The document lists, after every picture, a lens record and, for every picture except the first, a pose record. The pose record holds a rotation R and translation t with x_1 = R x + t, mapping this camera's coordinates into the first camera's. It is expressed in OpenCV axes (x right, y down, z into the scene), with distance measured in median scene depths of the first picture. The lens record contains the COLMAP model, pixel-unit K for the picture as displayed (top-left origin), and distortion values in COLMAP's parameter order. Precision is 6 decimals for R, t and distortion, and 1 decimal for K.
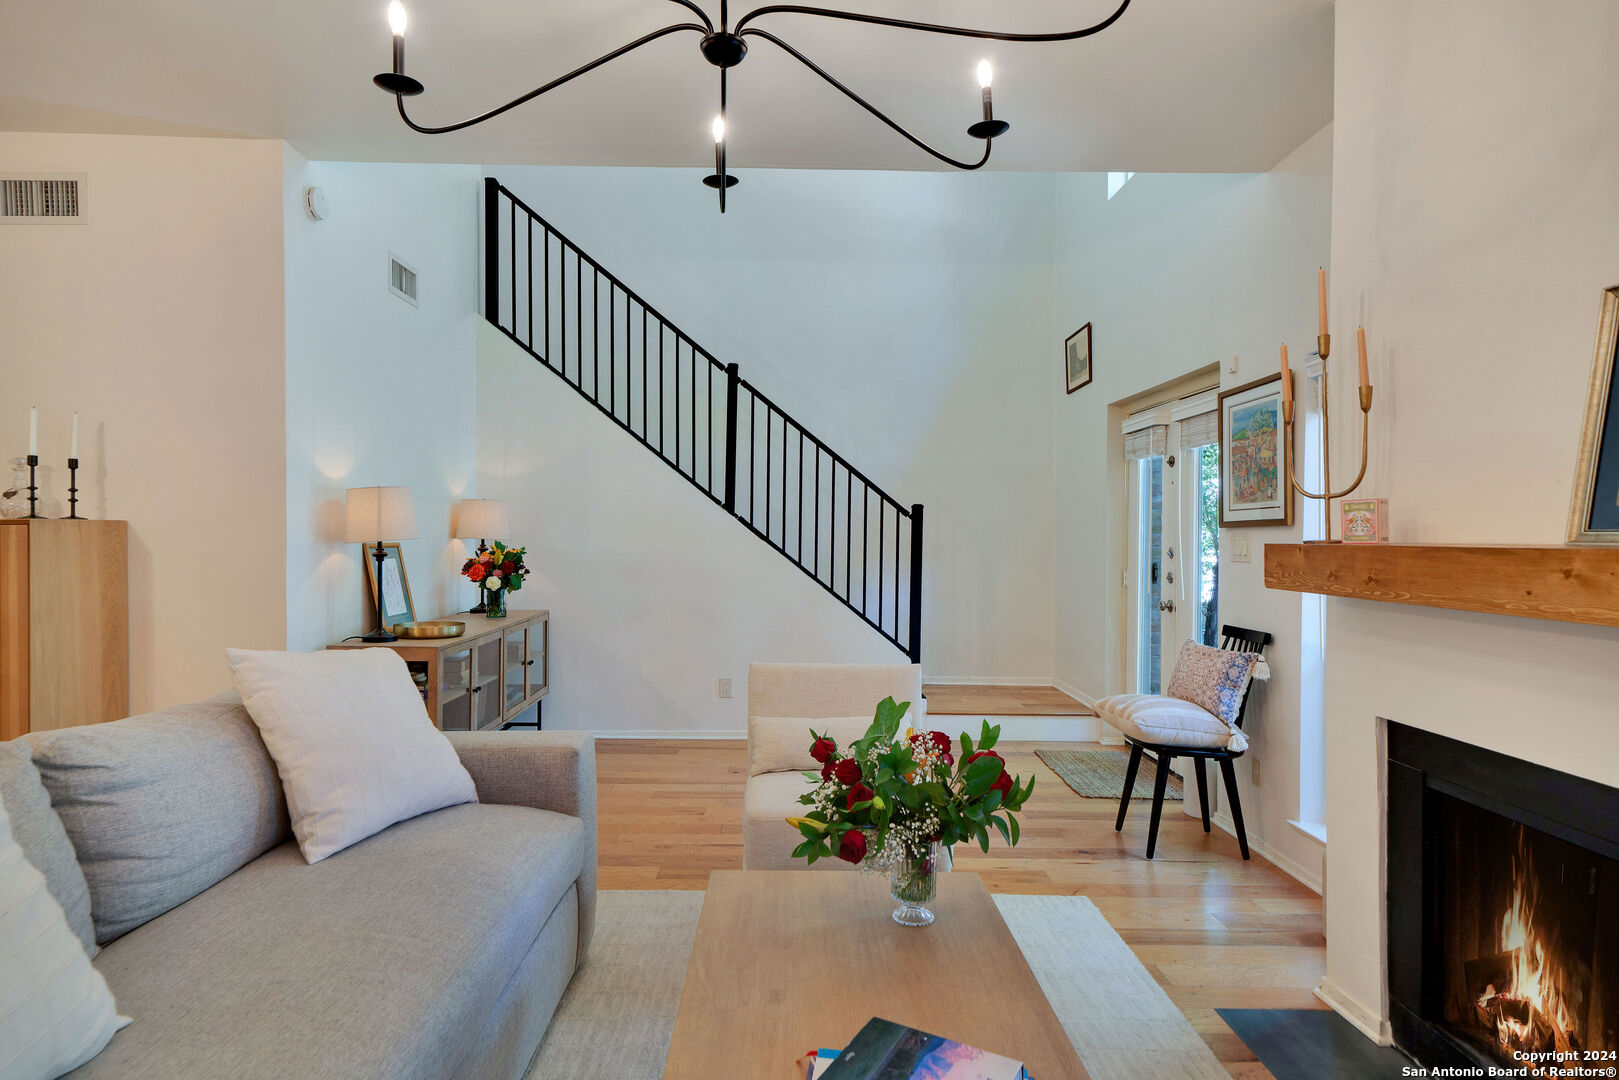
lens RADIAL K [[895.1, 0, 802.0], [0, 895.1, 540.1], [0, 0, 1]] dist [0.025085, 0.001263]
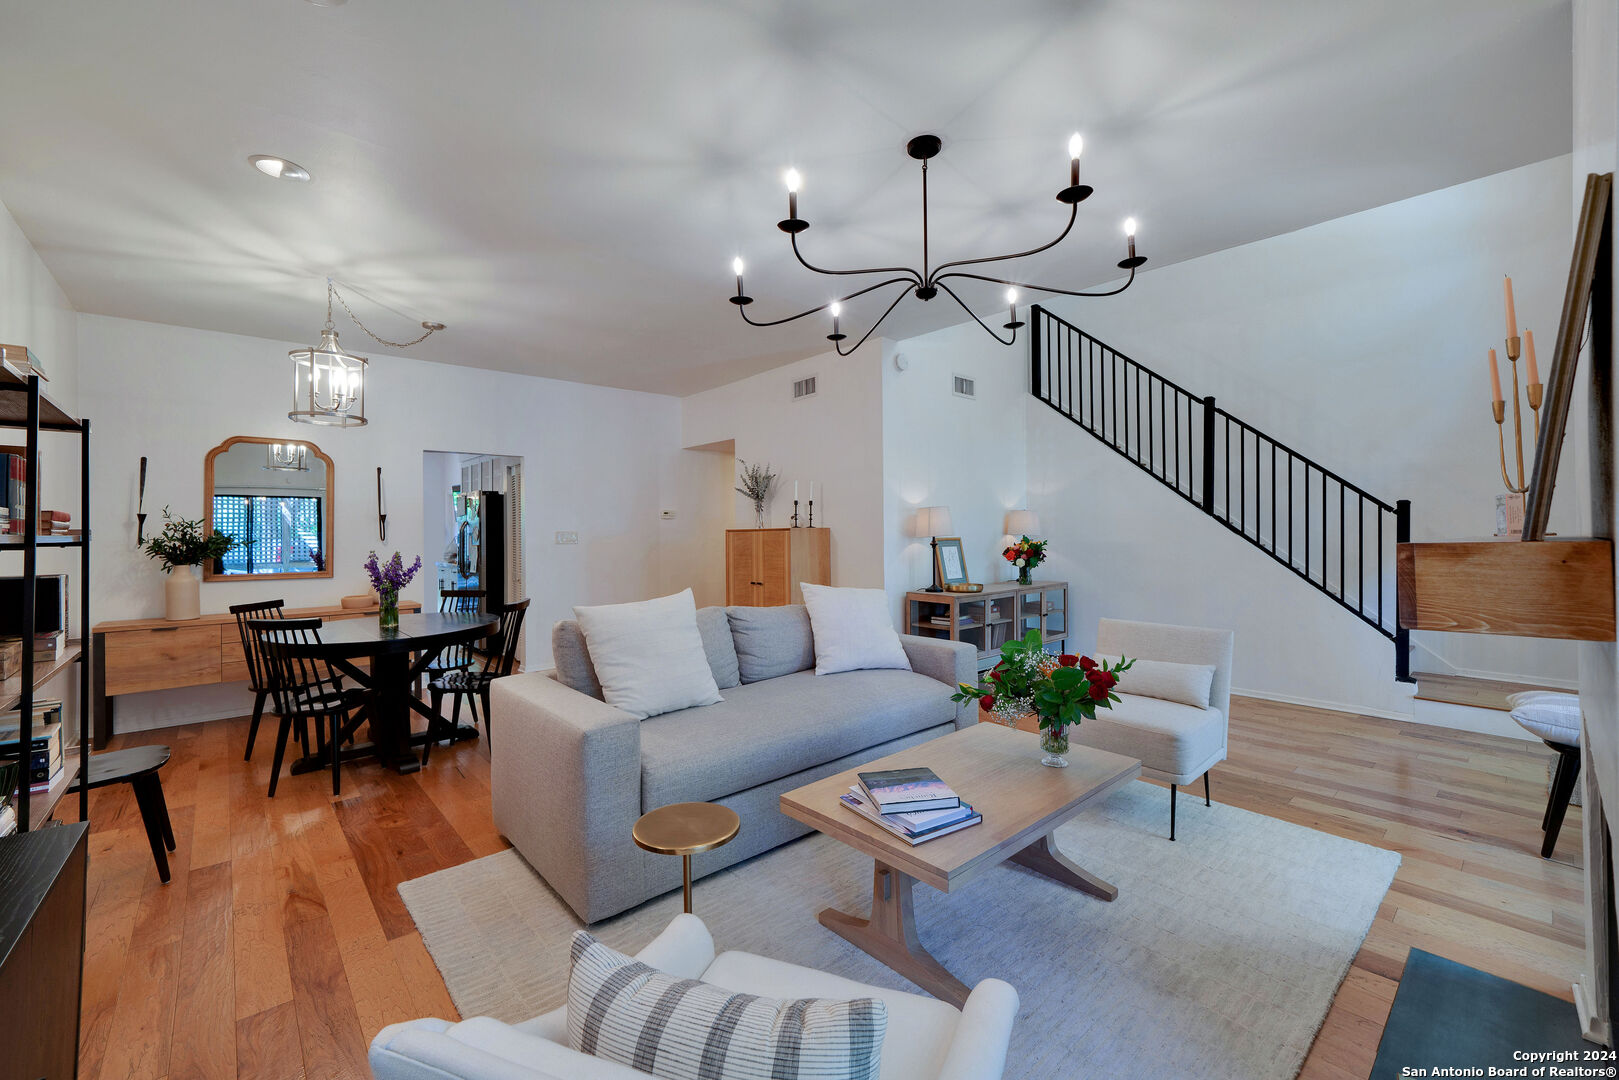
lens RADIAL K [[661.0, 0, 811.7], [0, 661.0, 529.9], [0, 0, 1]] dist [-0.002127, 0.000036]
pose [[0.660821, -0.011463, -0.750456, 0.294307], [0.005353, 0.999930, -0.010560, -0.000042], [0.750525, 0.002961, 0.660836, -0.056044]]
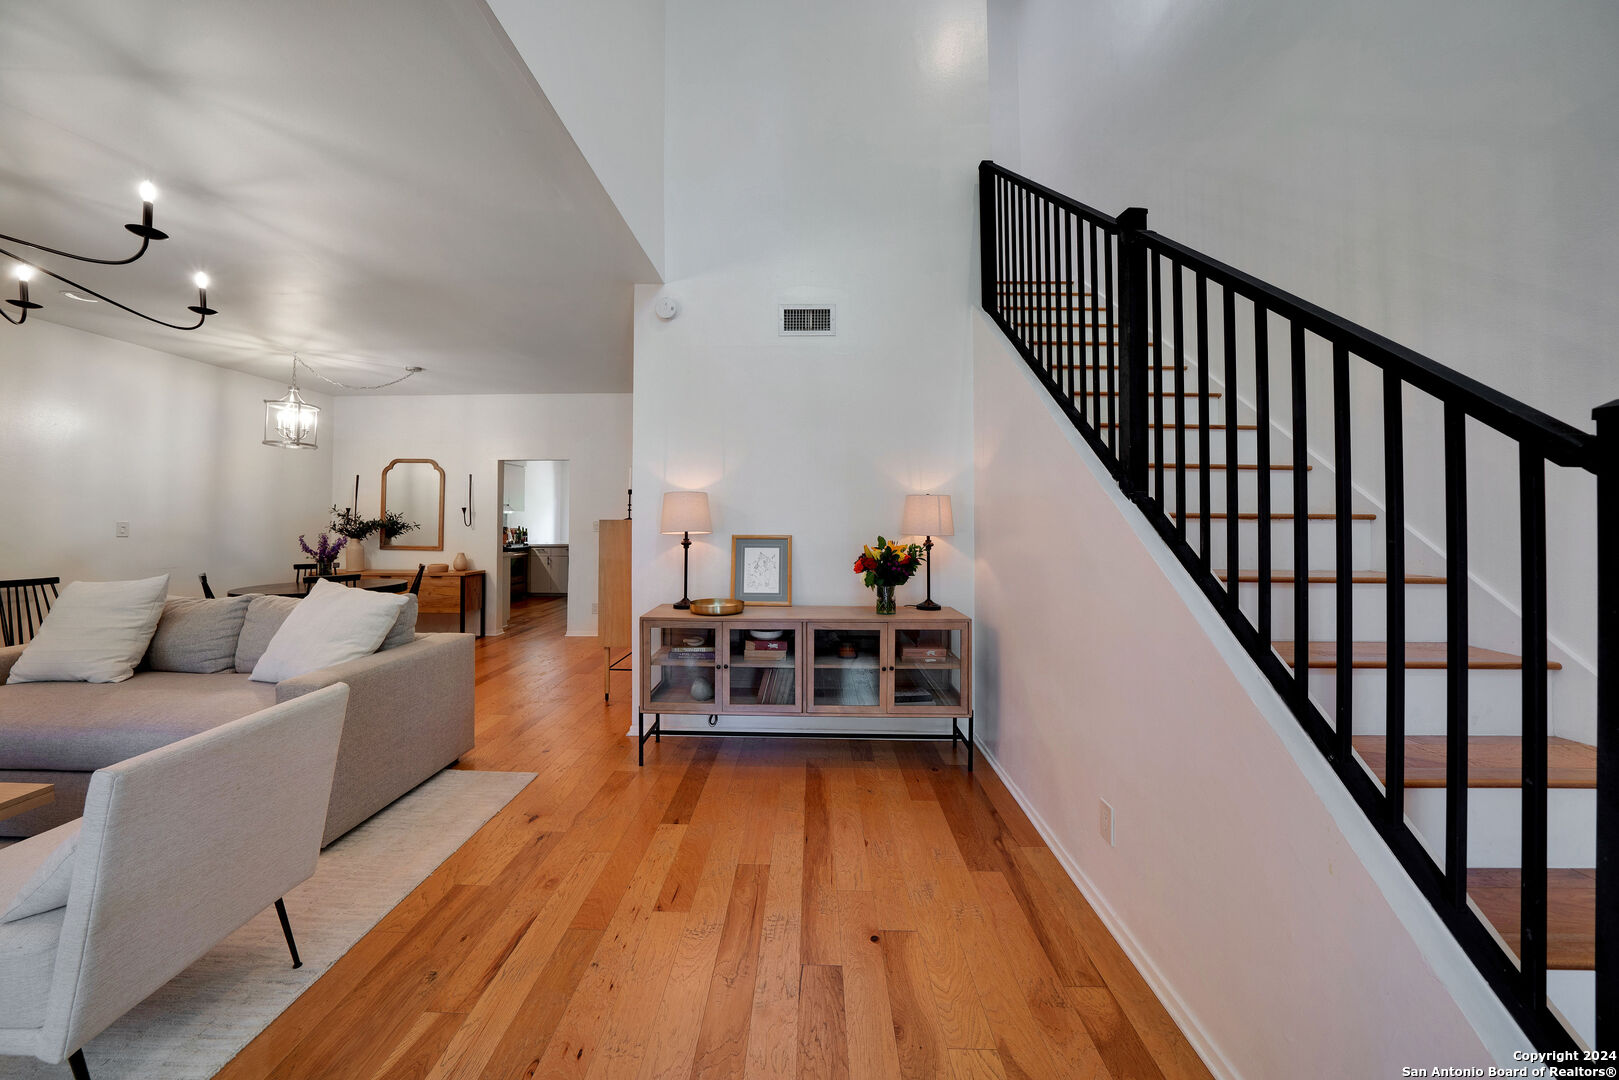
lens RADIAL K [[575.2, 0, 796.3], [0, 575.2, 509.6], [0, 0, 1]] dist [-0.015422, -0.000015]
pose [[-0.039349, -0.022140, -0.998980, 0.305214], [-0.010016, 0.999713, -0.021761, -0.014452], [0.999175, 0.009150, -0.039560, 0.948645]]
